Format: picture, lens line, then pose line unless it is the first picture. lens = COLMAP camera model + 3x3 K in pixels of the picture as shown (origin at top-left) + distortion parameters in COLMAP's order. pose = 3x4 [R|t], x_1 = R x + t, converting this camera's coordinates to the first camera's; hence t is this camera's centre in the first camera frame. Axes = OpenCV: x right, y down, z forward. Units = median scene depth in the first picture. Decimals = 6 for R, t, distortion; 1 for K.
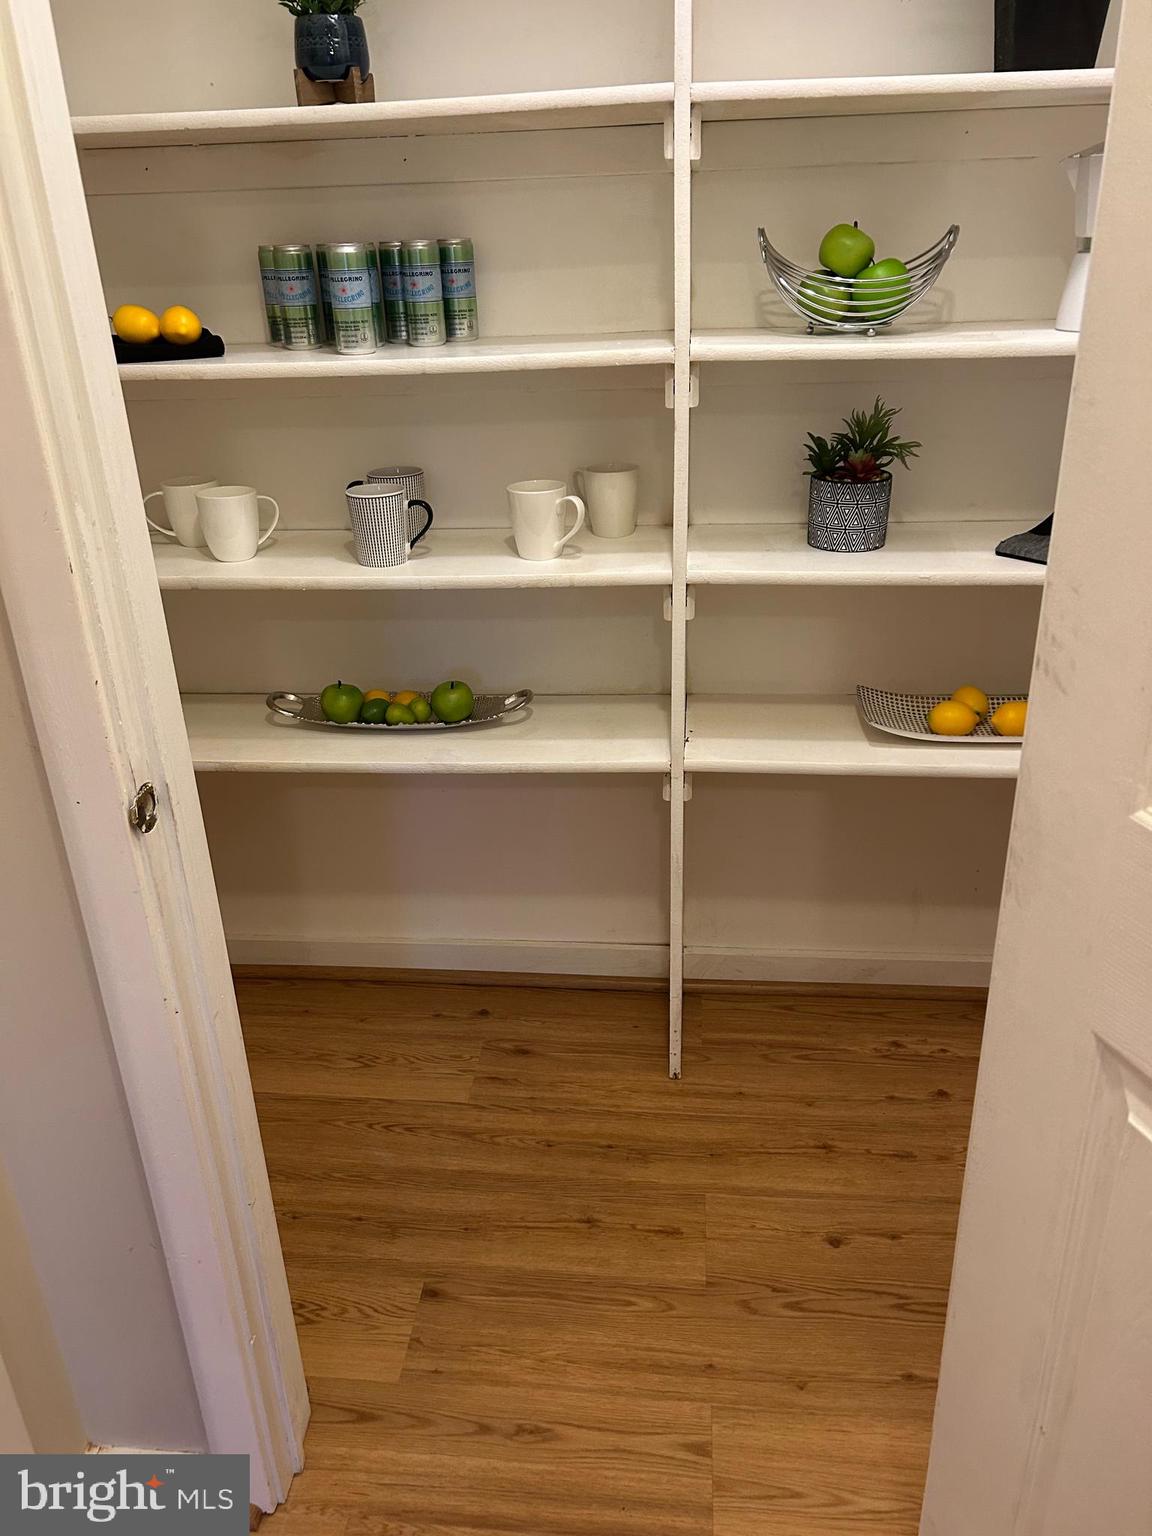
lens RADIAL K [[1182.3, 0, 581.1], [0, 1182.3, 762.0], [0, 0, 1]] dist [0.046024, -0.046446]
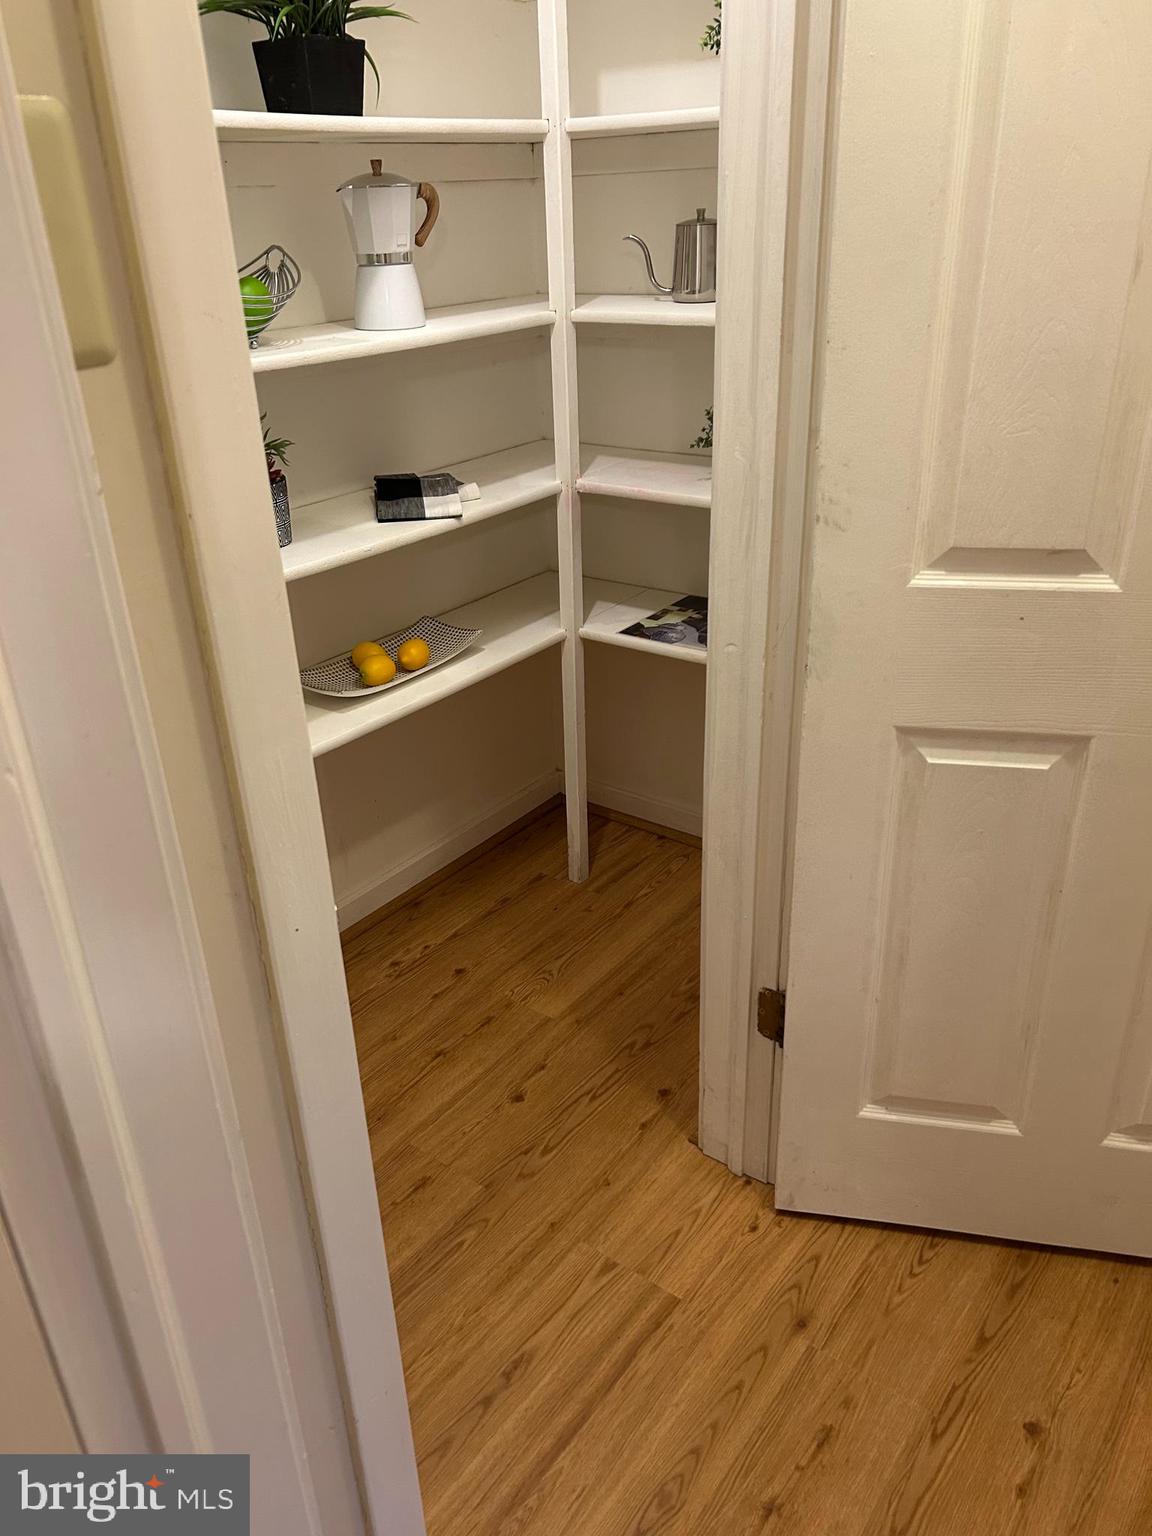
lens RADIAL K [[1172.2, 0, 576.0], [0, 1172.2, 768.0], [0, 0, 1]] dist [0.029971, -0.034464]
pose [[0.524695, -0.364828, 0.769152, -0.509974], [0.368827, 0.911734, 0.180854, -0.084614], [-0.767243, 0.188791, 0.612941, 0.163572]]
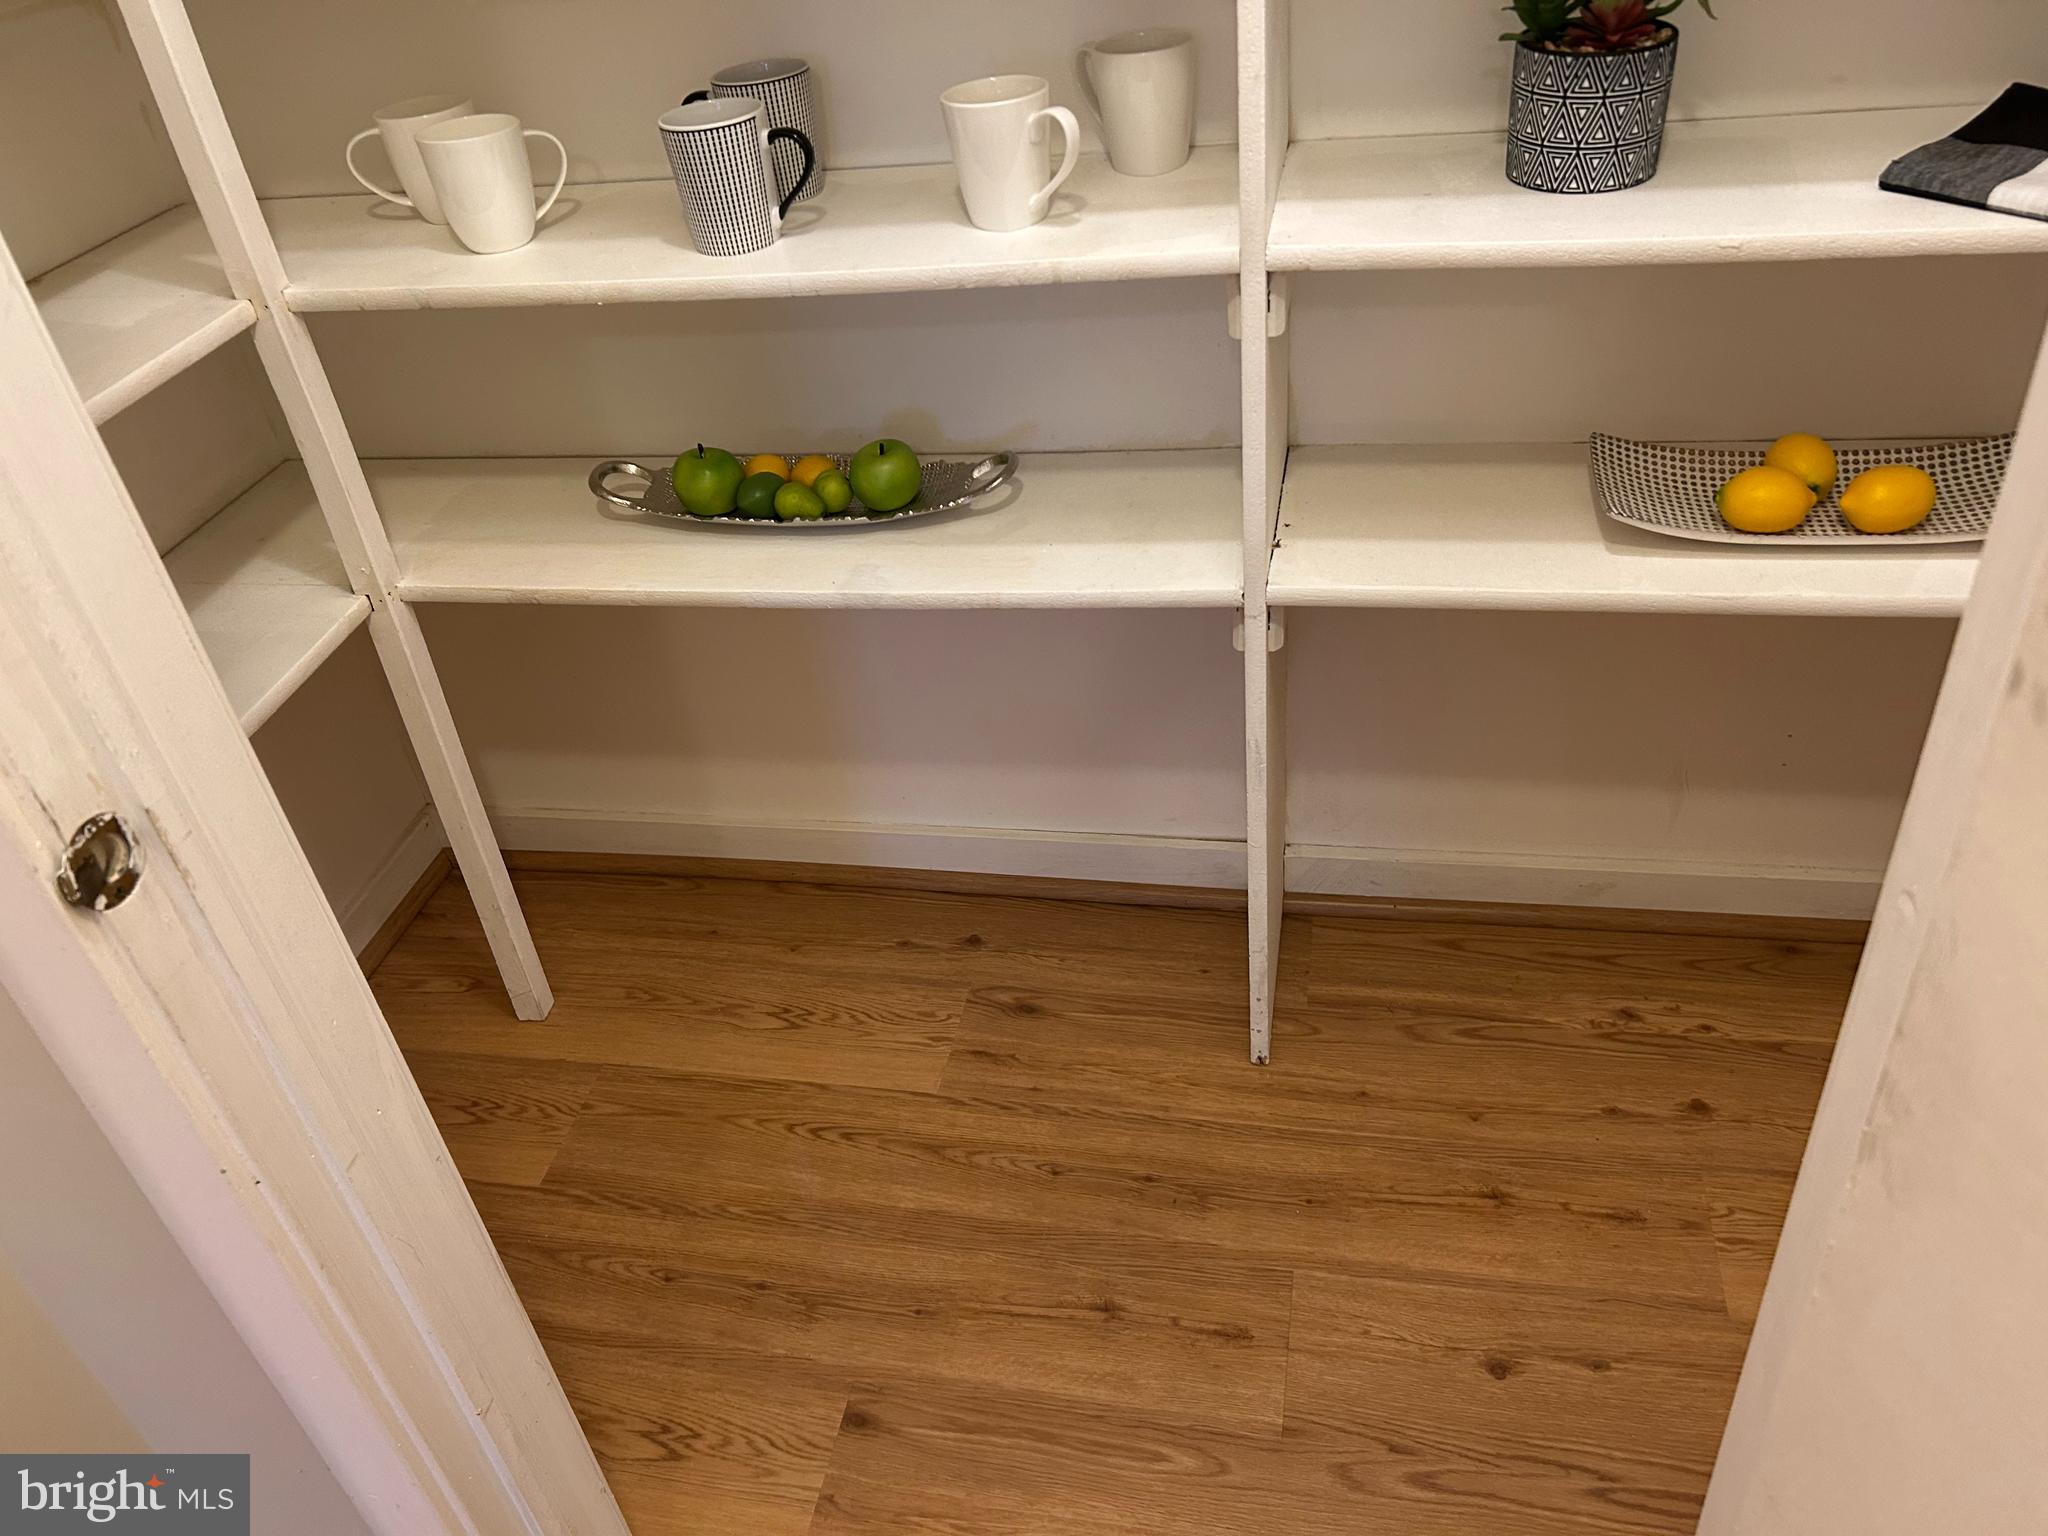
lens RADIAL K [[1562.9, 0, 1011.0], [0, 1562.9, 771.0], [0, 0, 1]] dist [0.029971, -0.034464]
pose [[0.991017, 0.004743, -0.133654, 0.065329], [0.023870, 0.977050, 0.211666, -0.076514], [0.131590, -0.212955, 0.968160, 0.226474]]
